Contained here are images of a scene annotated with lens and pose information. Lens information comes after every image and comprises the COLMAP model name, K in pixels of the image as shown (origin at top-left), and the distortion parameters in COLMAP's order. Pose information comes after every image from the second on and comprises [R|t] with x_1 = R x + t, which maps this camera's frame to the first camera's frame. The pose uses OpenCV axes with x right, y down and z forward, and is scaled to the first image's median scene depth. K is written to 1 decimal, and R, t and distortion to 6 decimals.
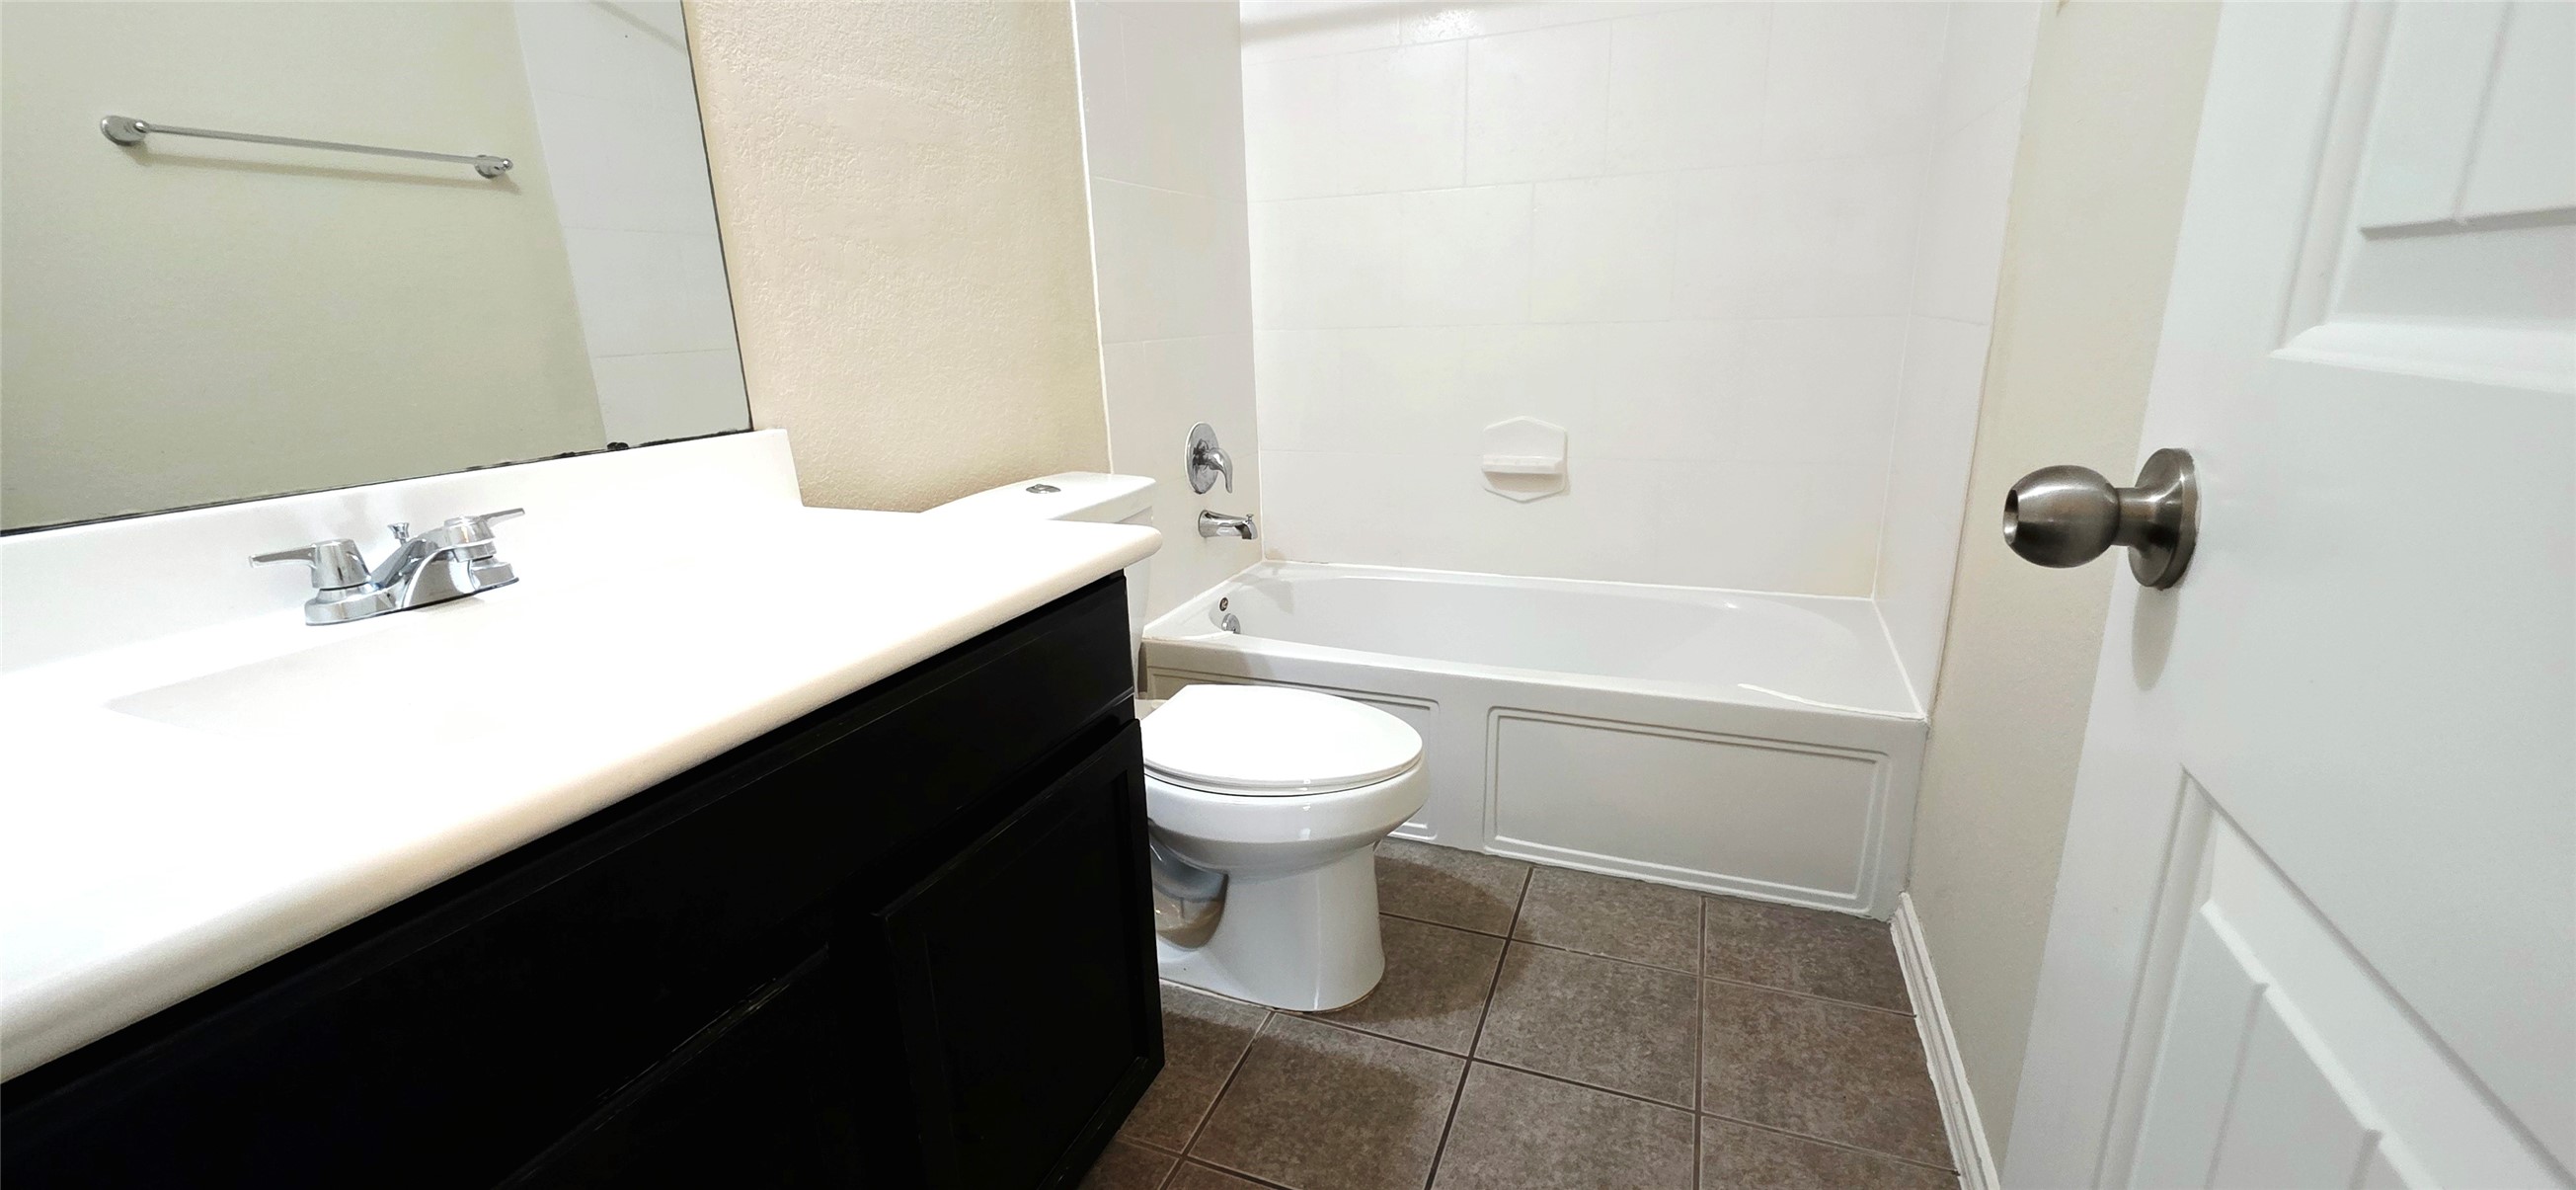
lens RADIAL K [[1020.0, 0, 1289.7], [0, 1020.0, 591.4], [0, 0, 1]] dist [0.001454, -0.000628]
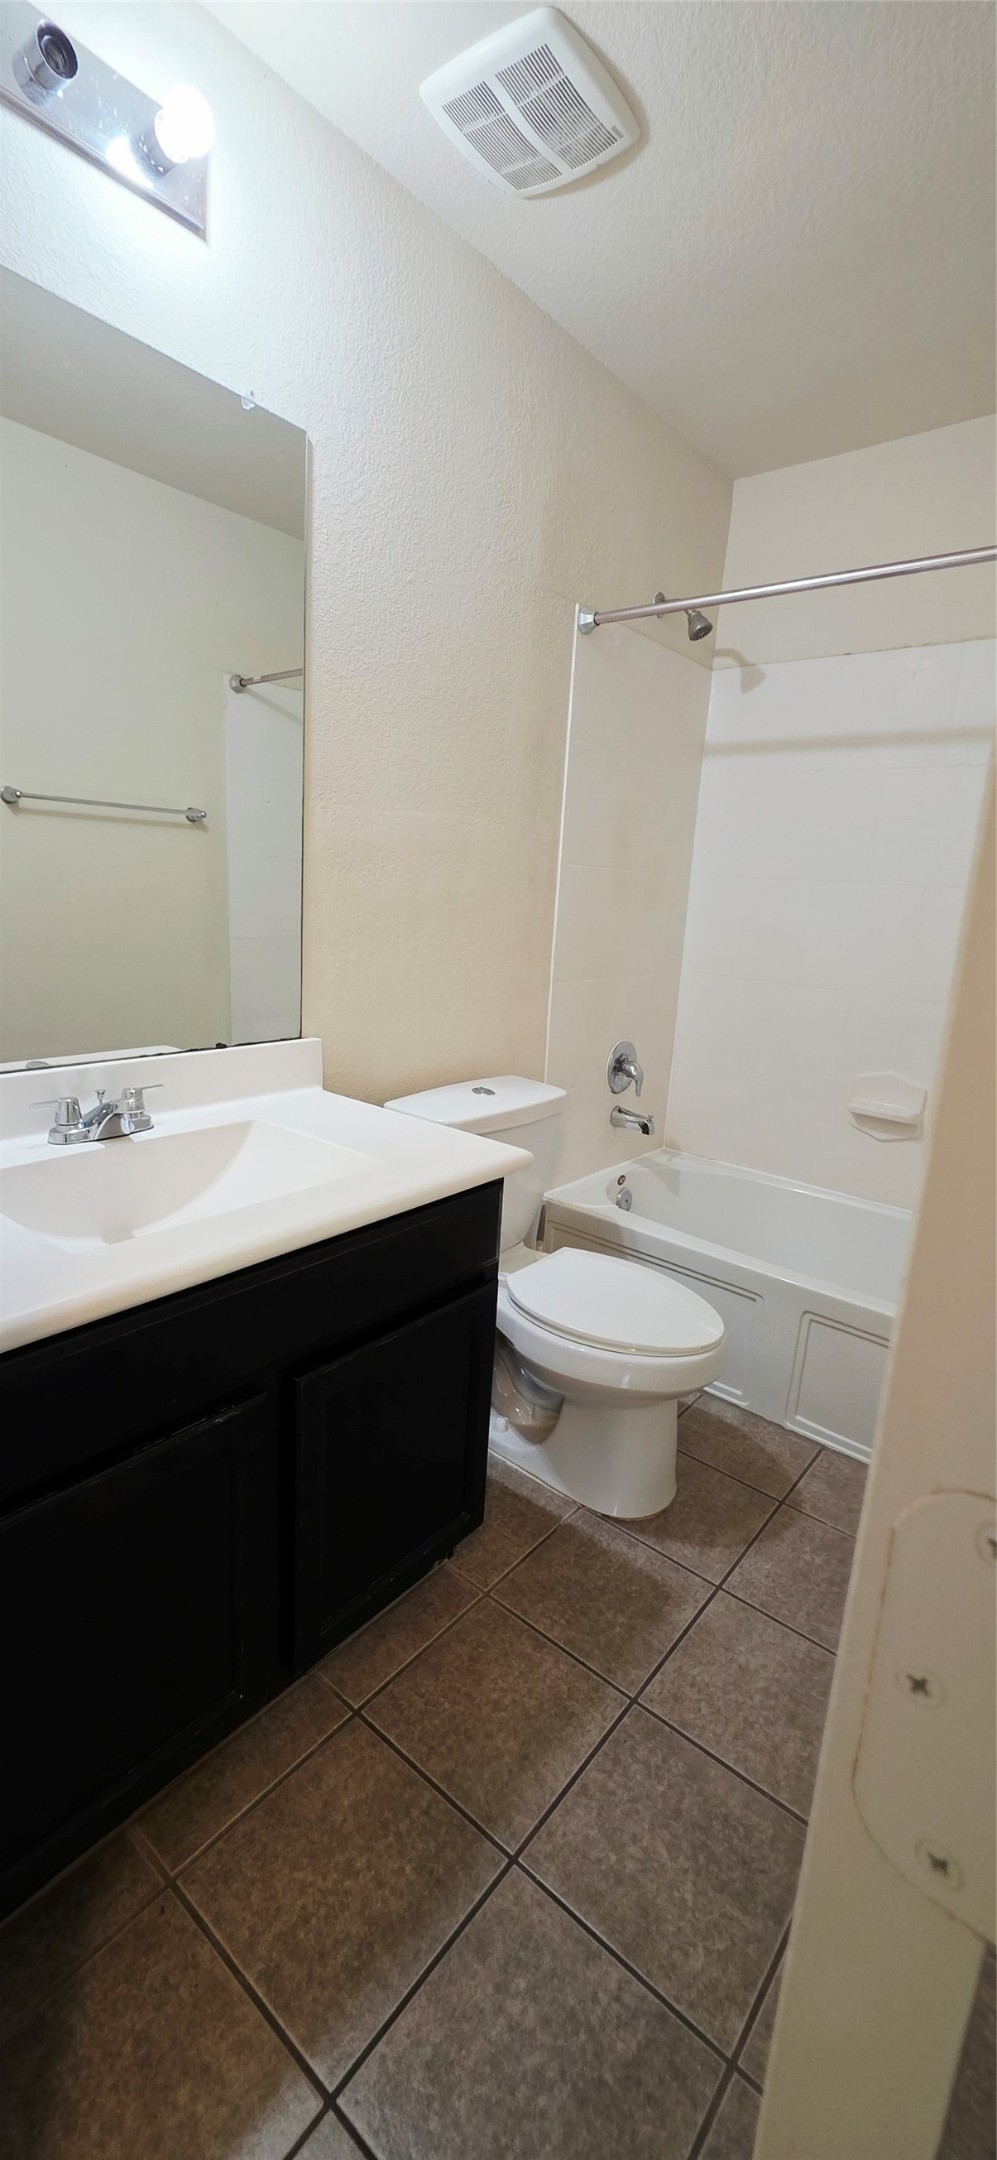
lens RADIAL K [[855.2, 0, 508.8], [0, 855.2, 1080.1], [0, 0, 1]] dist [0.001454, -0.000628]
pose [[0.952687, 0.149852, -0.264448, 0.104258], [-0.163951, 0.985951, -0.031943, -0.084654], [0.255946, 0.073788, 0.963871, -0.136843]]
